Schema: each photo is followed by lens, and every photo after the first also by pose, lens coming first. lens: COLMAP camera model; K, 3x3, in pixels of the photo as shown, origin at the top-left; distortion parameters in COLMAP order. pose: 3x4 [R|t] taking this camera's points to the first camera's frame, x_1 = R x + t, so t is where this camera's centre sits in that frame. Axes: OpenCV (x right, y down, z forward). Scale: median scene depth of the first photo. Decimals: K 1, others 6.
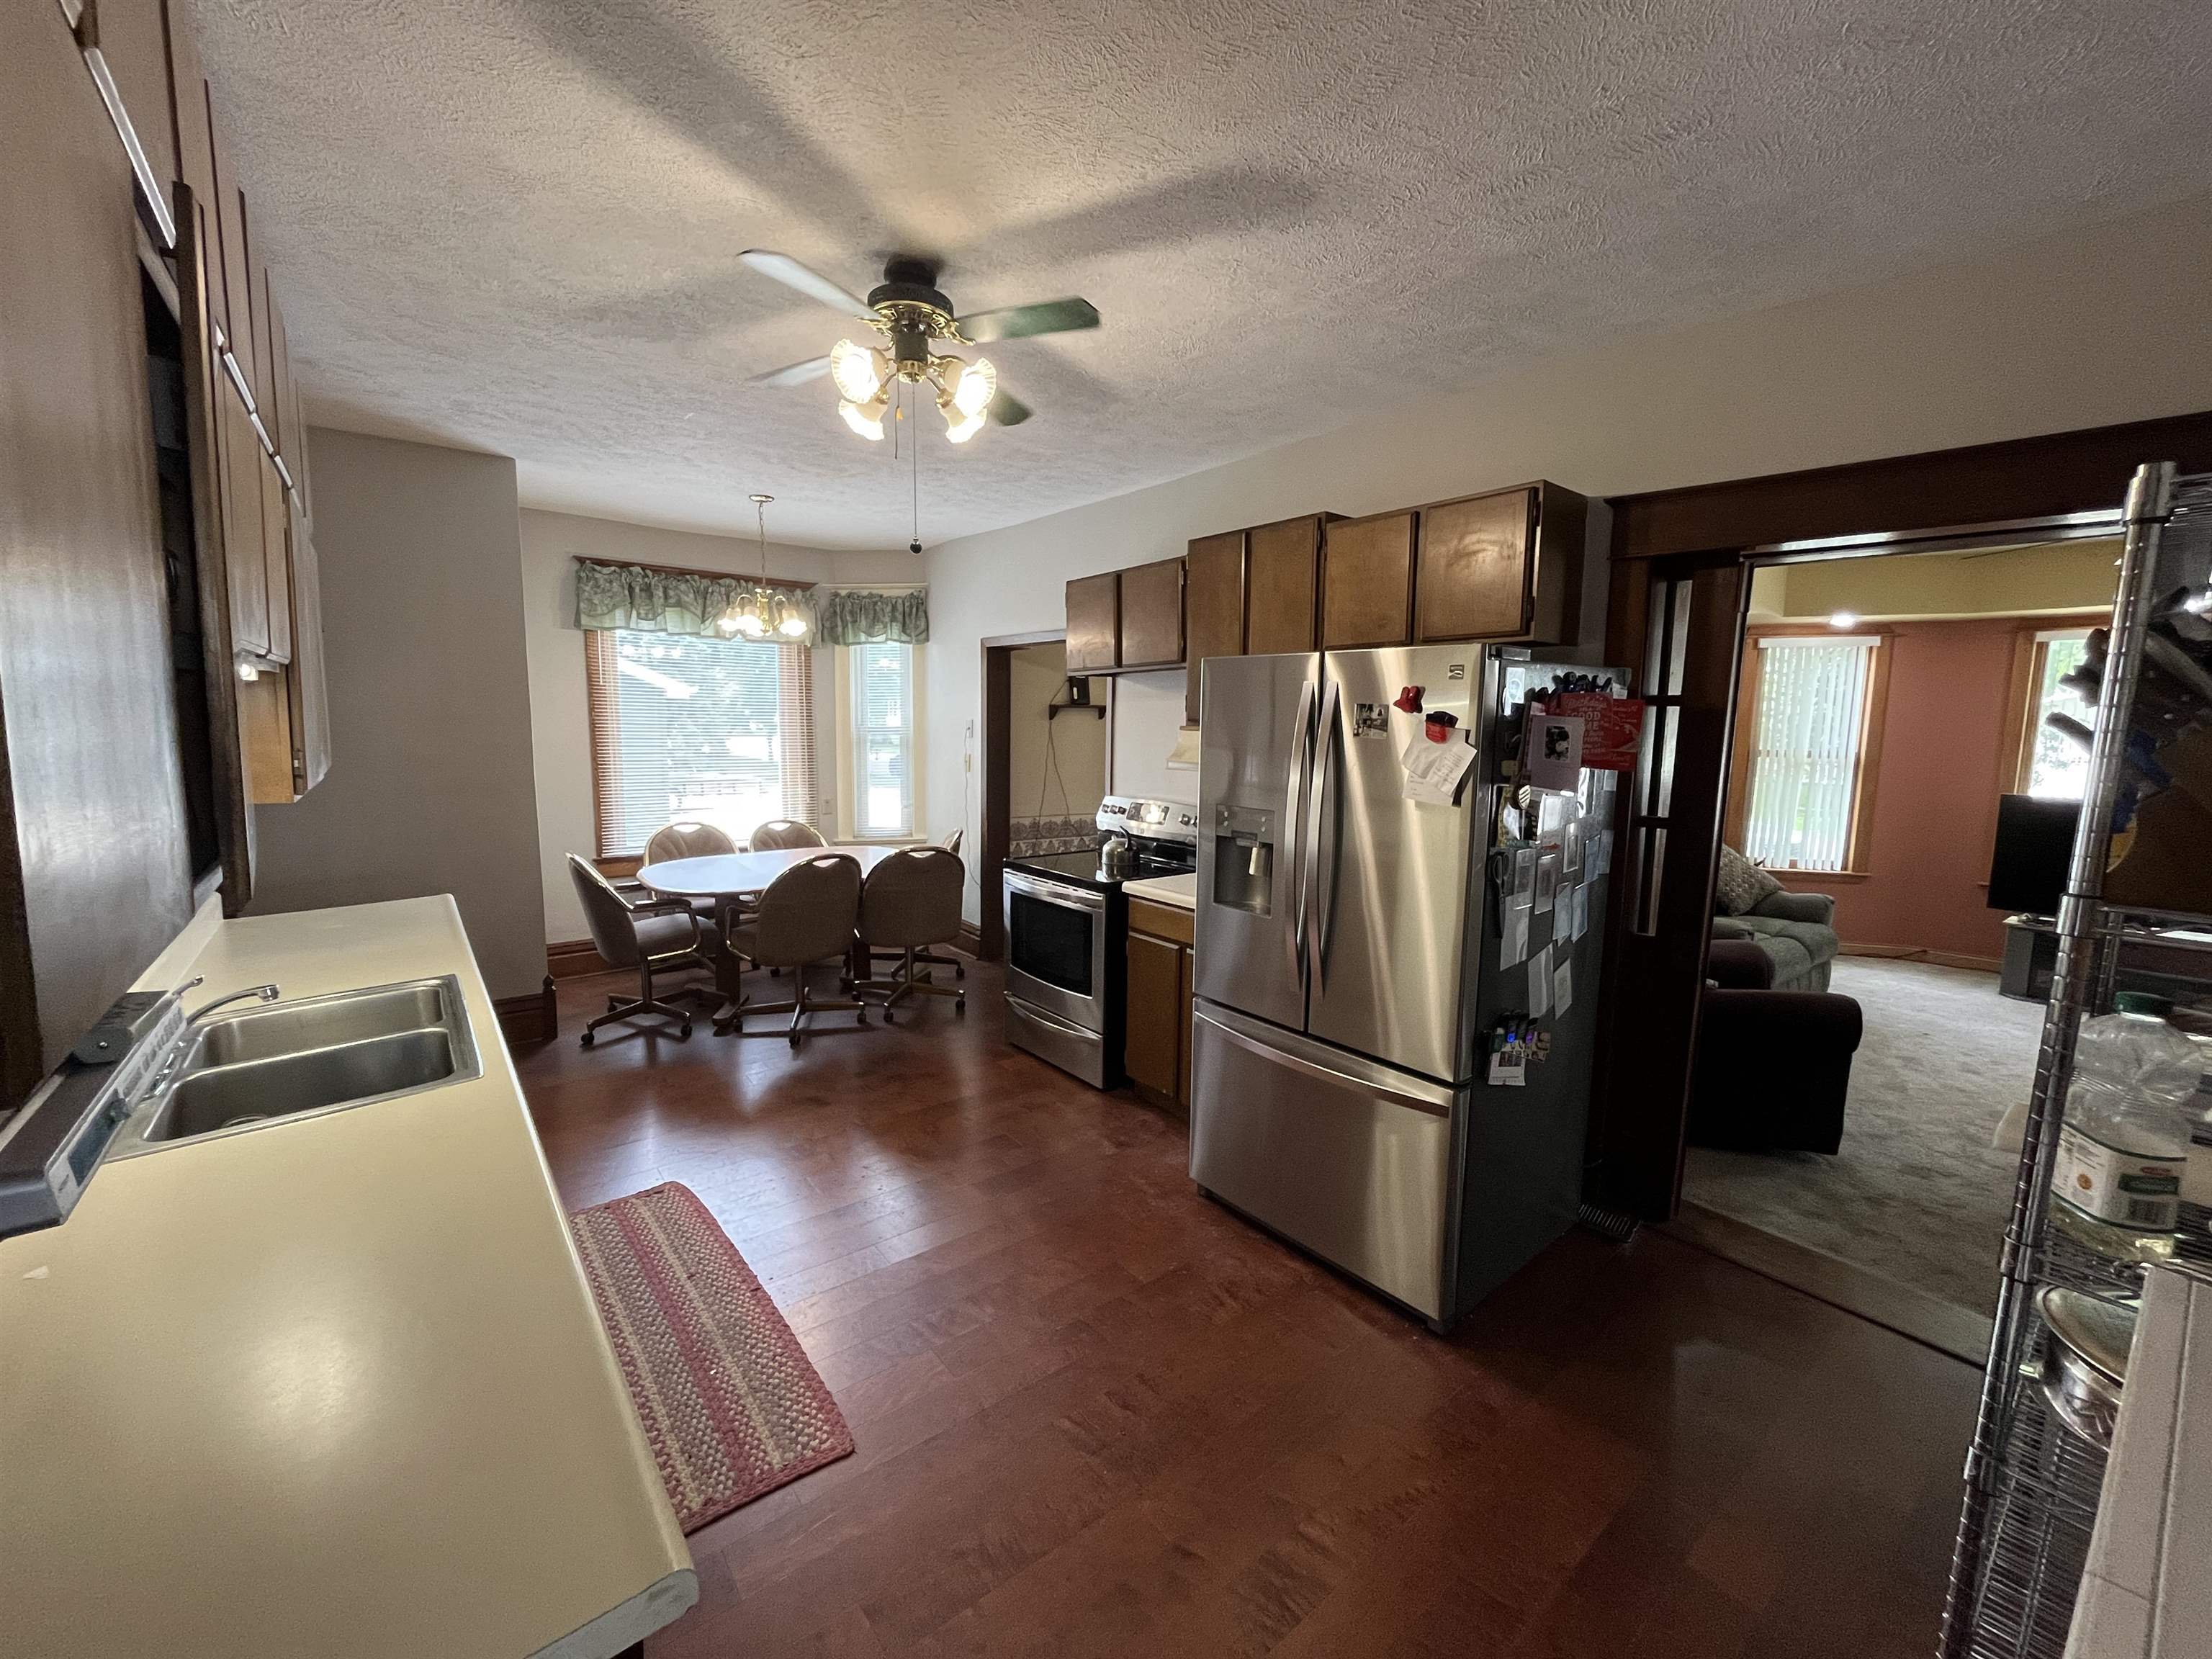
lens RADIAL K [[892.0, 0, 1102.0], [0, 892.0, 823.7], [0, 0, 1]] dist [-0.003994, 0.000215]
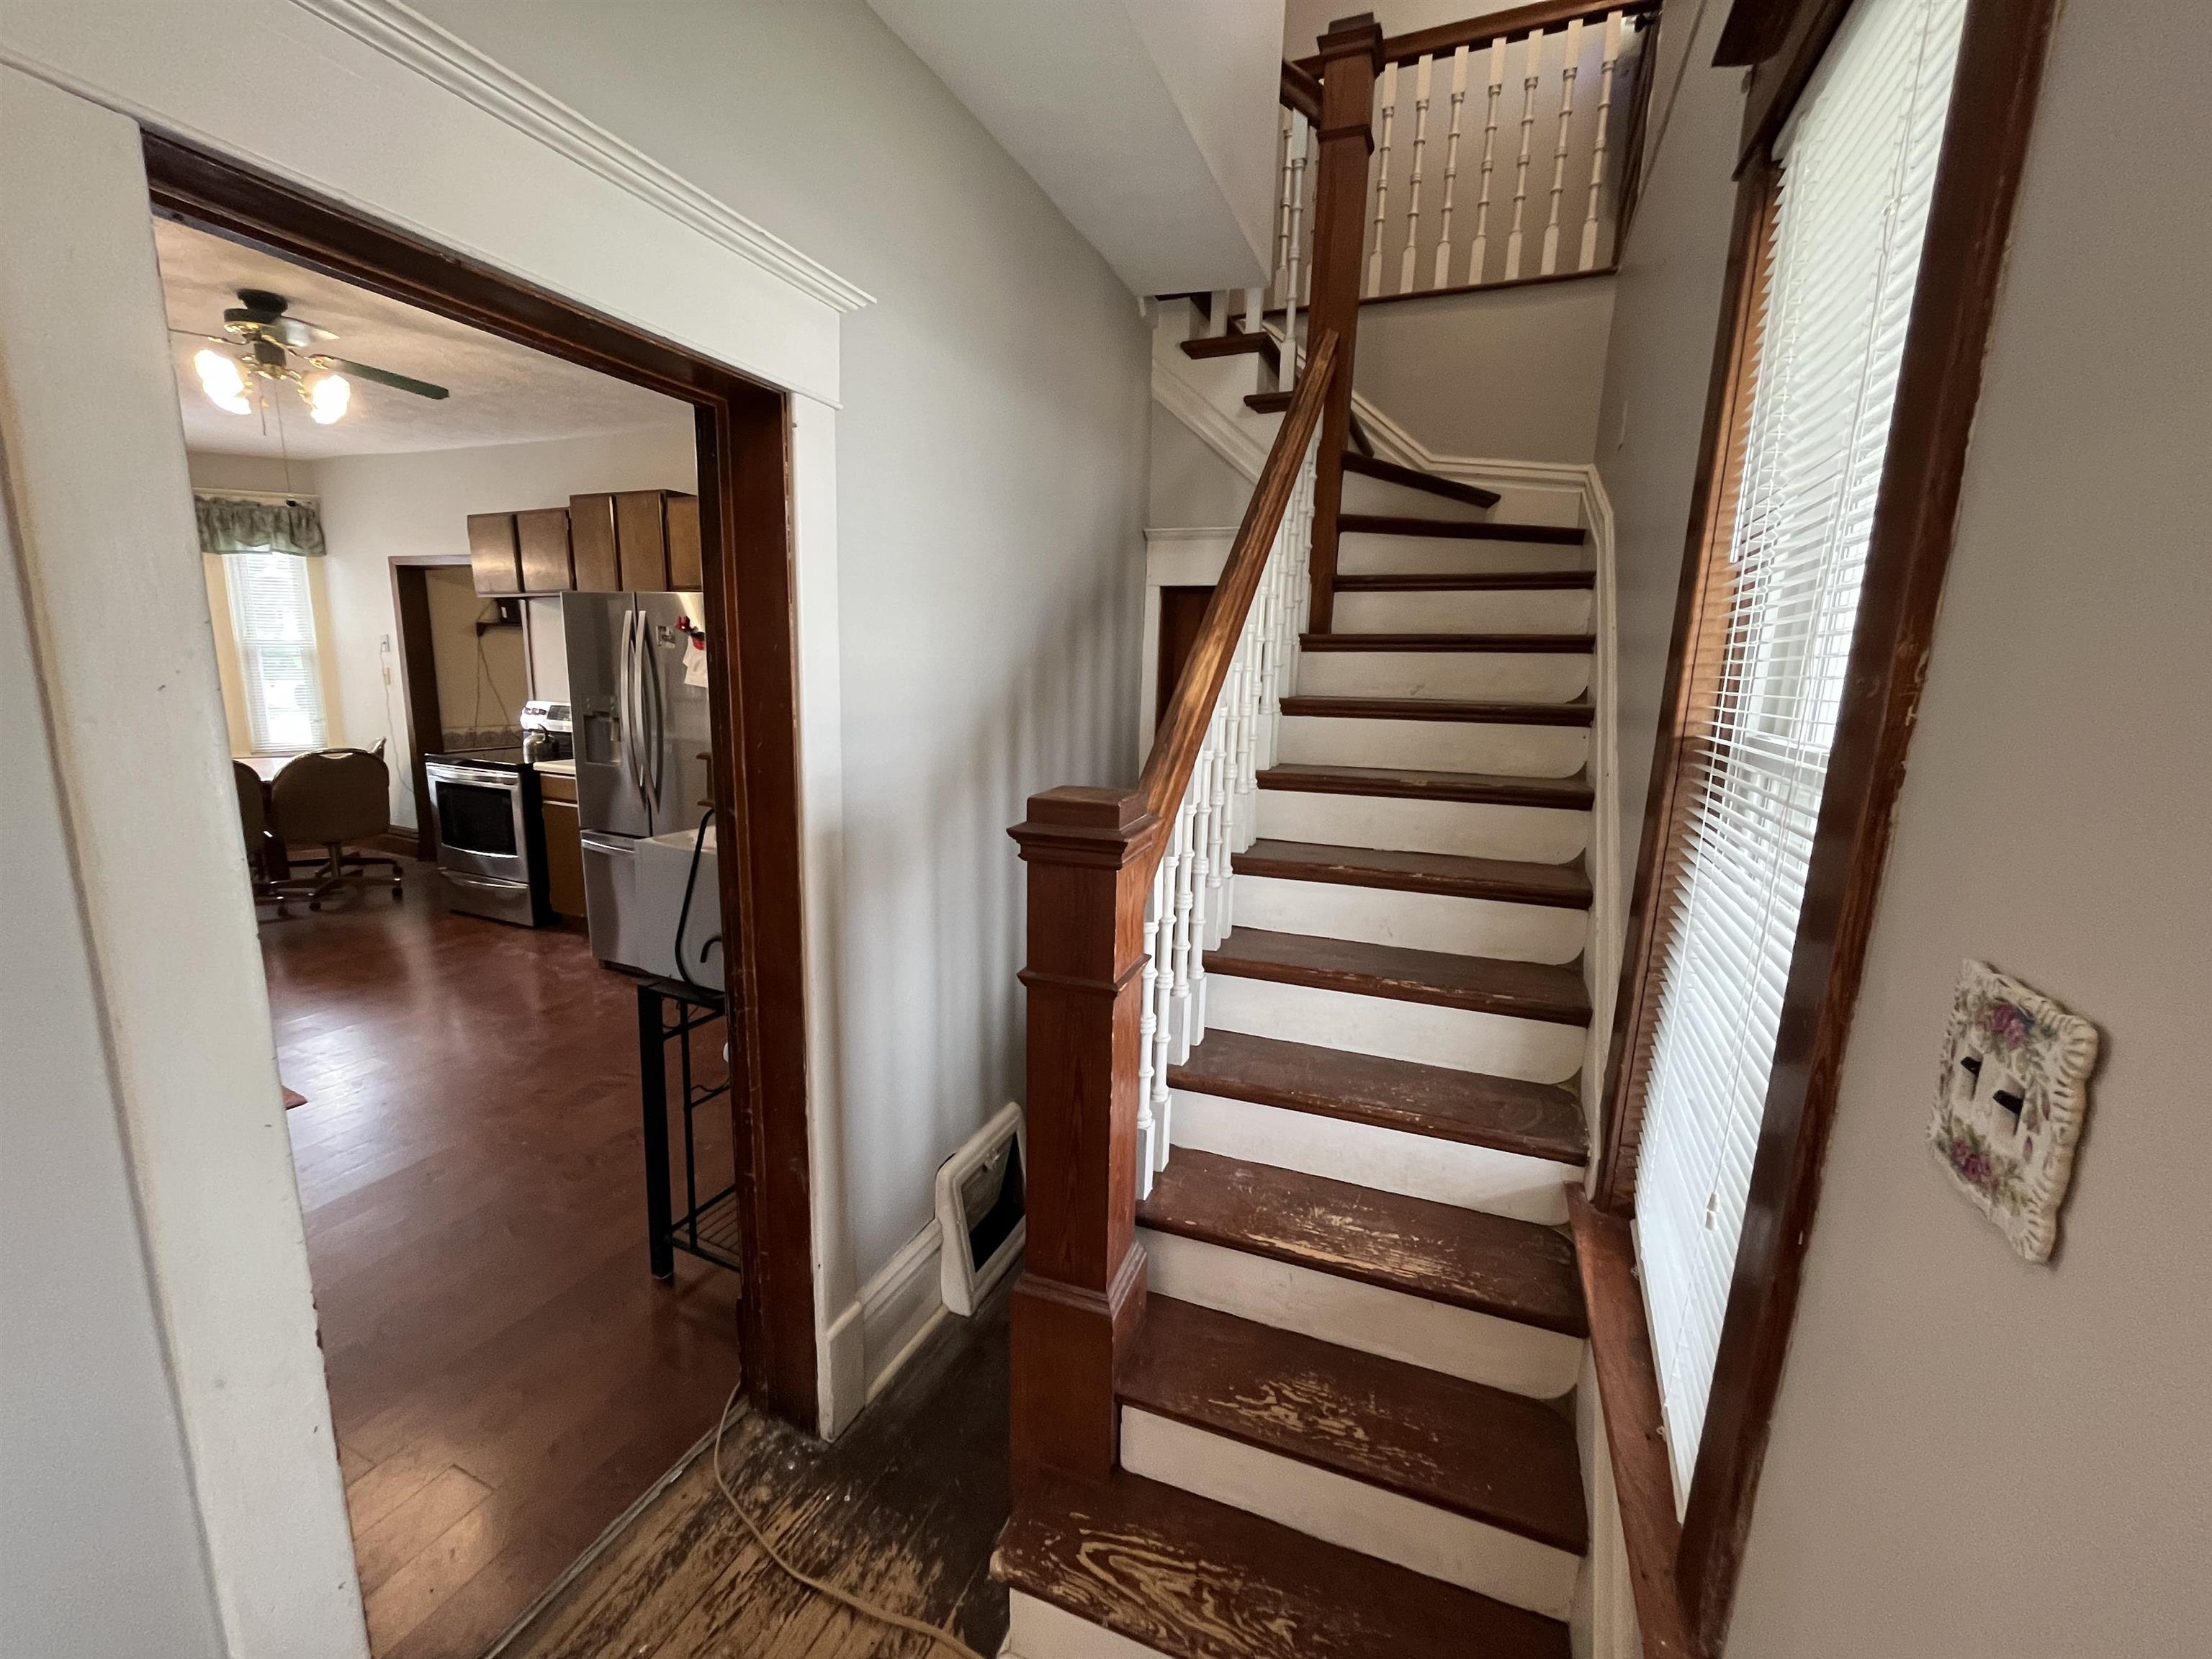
lens RADIAL K [[892.0, 0, 1106.8], [0, 892.0, 834.4], [0, 0, 1]] dist [-0.003994, 0.000215]
pose [[0.877766, -0.074979, 0.473186, 0.101696], [0.034310, 0.994980, 0.094014, 0.058383], [-0.477860, -0.066287, 0.875932, -0.407146]]
